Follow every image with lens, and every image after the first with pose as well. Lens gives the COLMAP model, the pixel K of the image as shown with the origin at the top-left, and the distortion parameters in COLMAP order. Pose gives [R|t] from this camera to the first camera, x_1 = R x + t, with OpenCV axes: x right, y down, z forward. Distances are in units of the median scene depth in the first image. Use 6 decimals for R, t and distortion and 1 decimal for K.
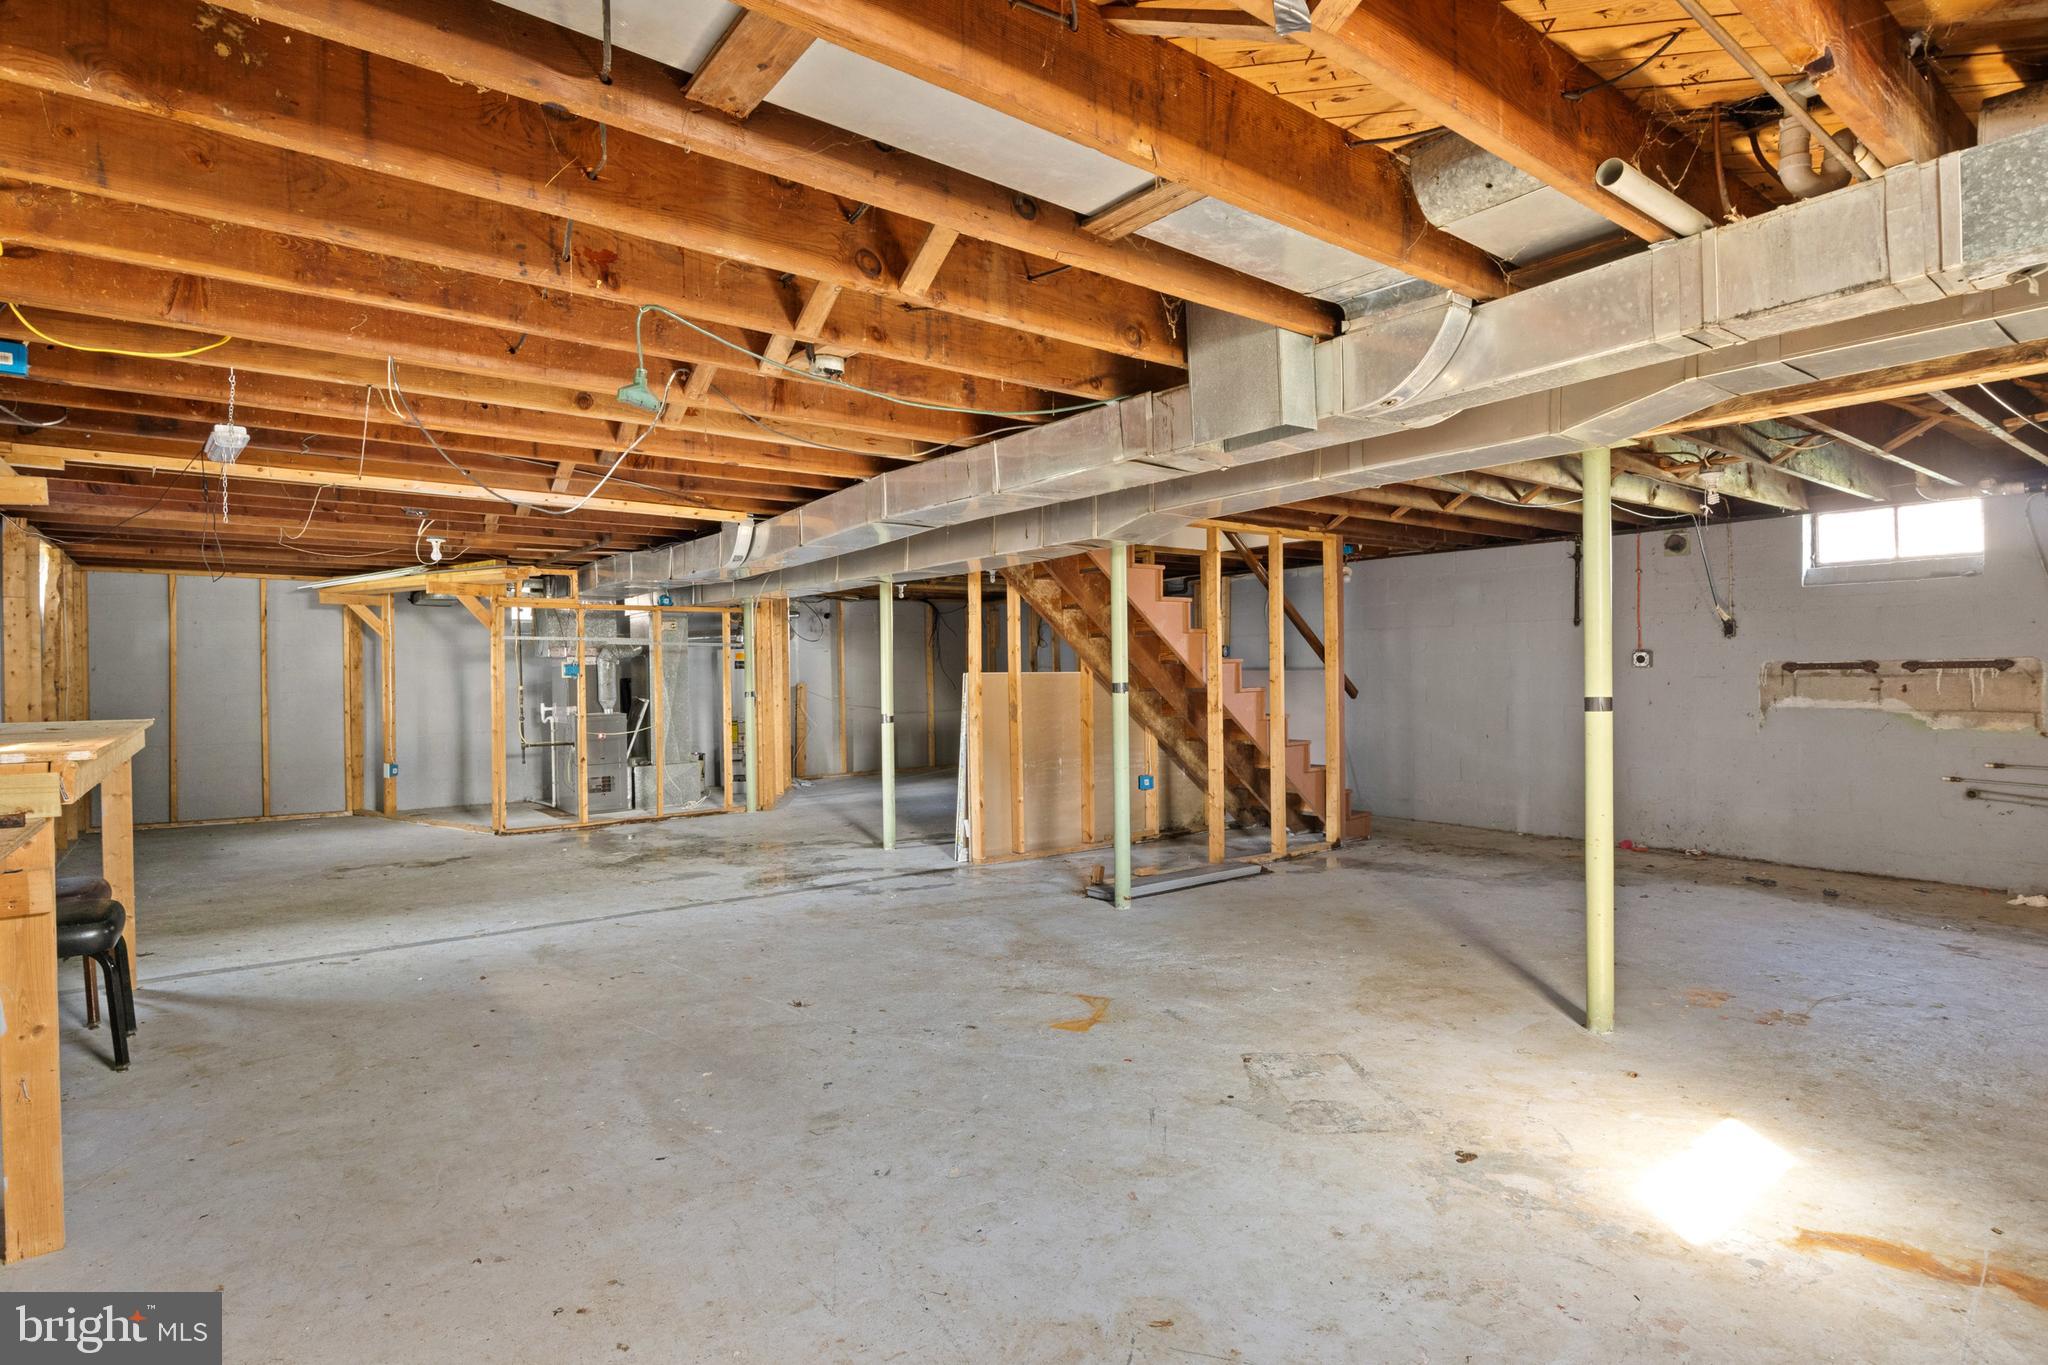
lens RADIAL K [[1038.2, 0, 1030.4], [0, 1038.2, 675.9], [0, 0, 1]] dist [-0.000945, -0.000246]
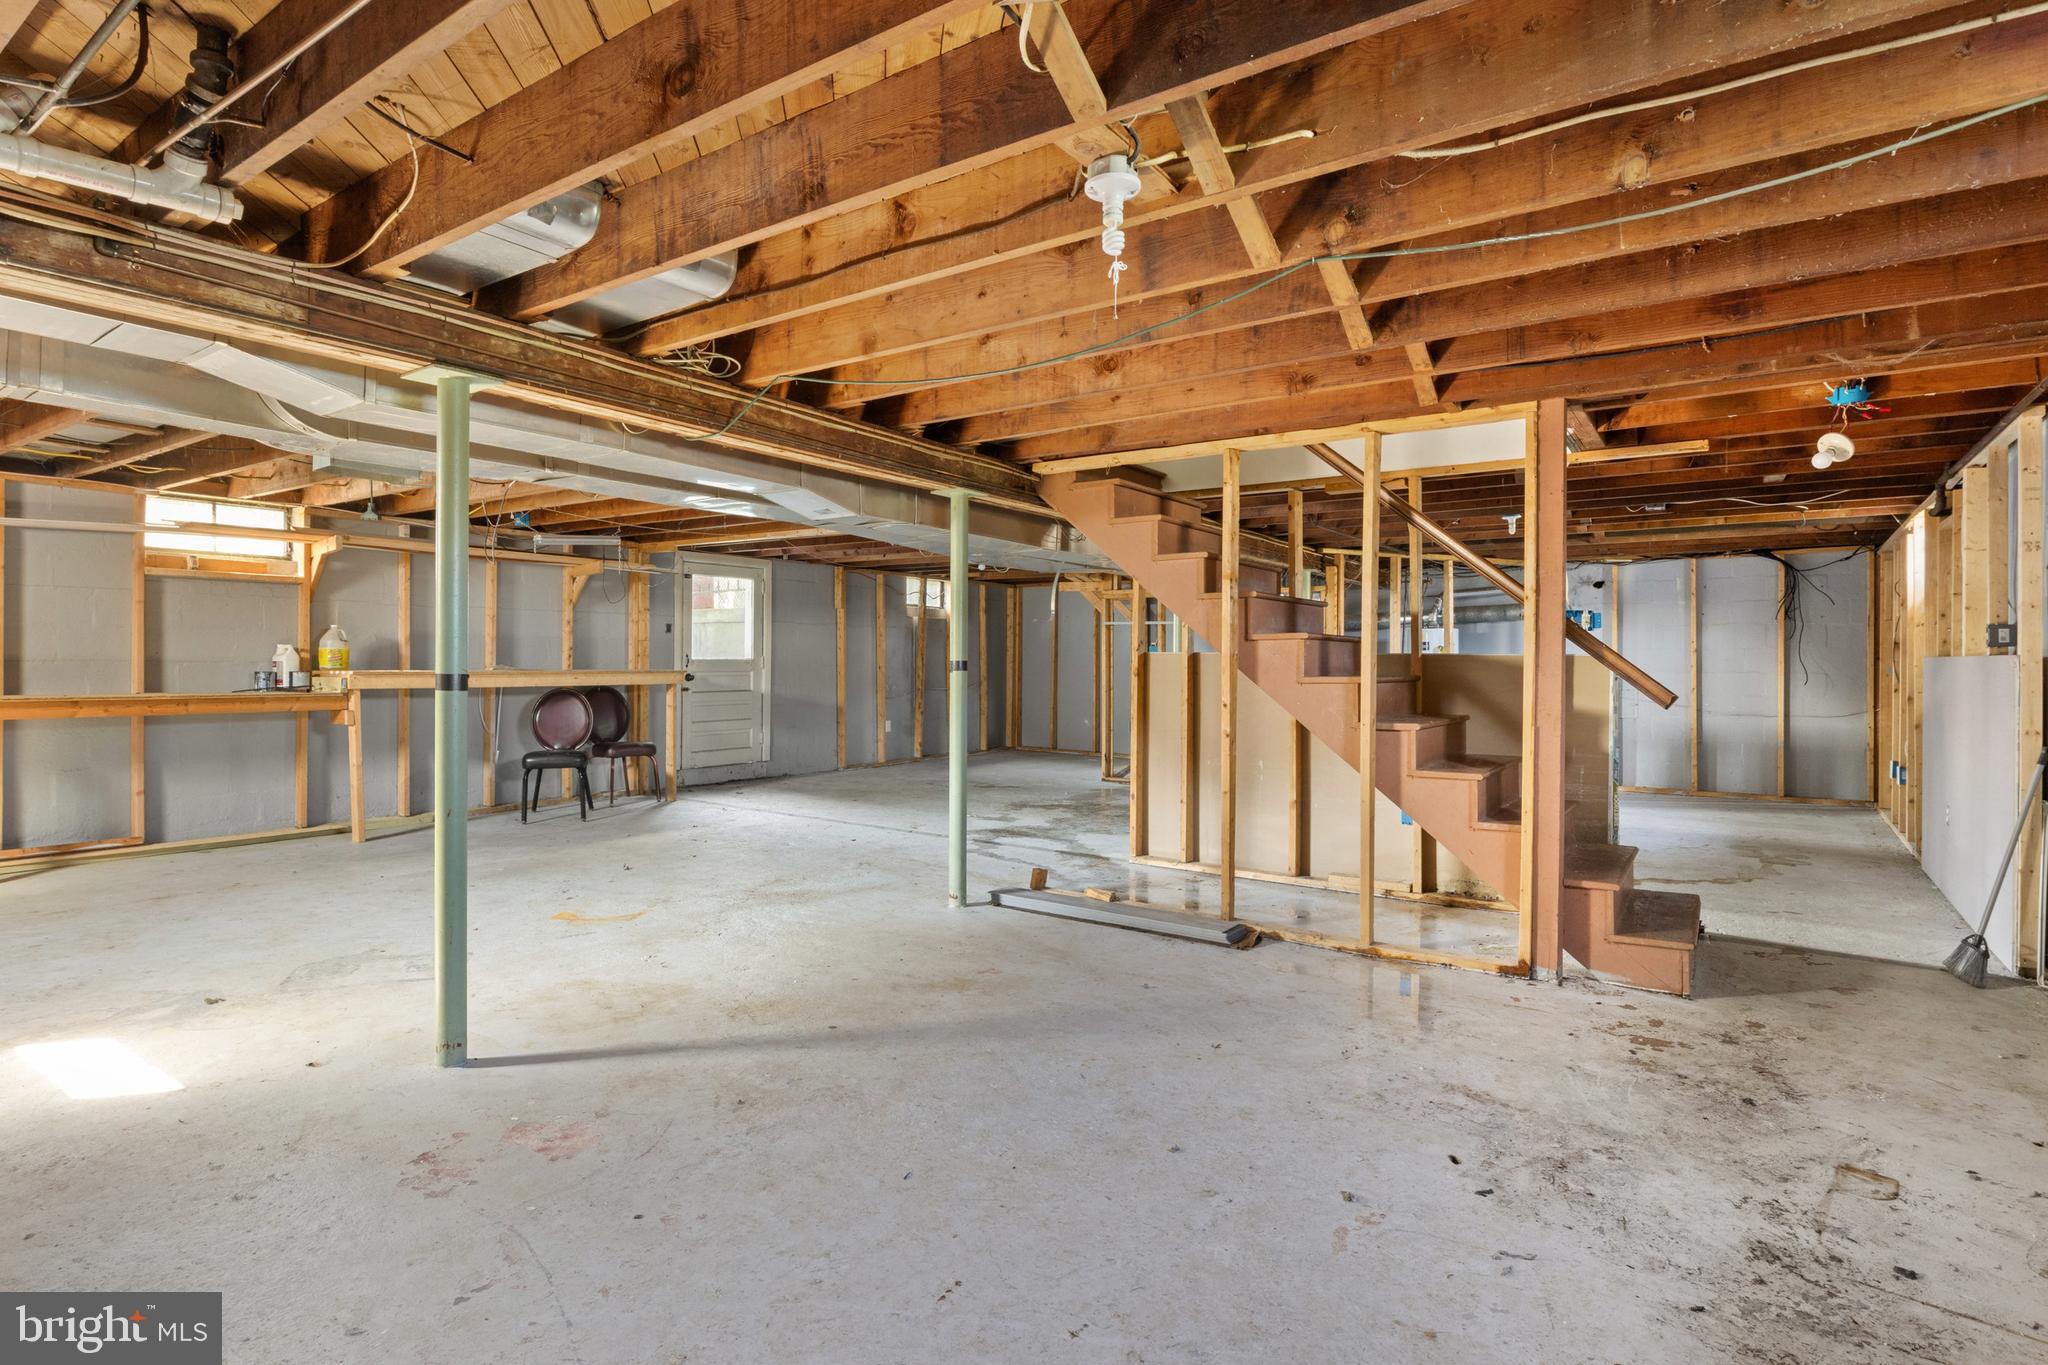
lens RADIAL K [[1038.2, 0, 1028.5], [0, 1038.2, 672.3], [0, 0, 1]] dist [-0.000945, -0.000246]
pose [[0.292771, 0.020345, -0.955966, 1.406169], [-0.010184, 0.999783, 0.018158, -0.002780], [0.956128, 0.004419, 0.292915, 1.126505]]
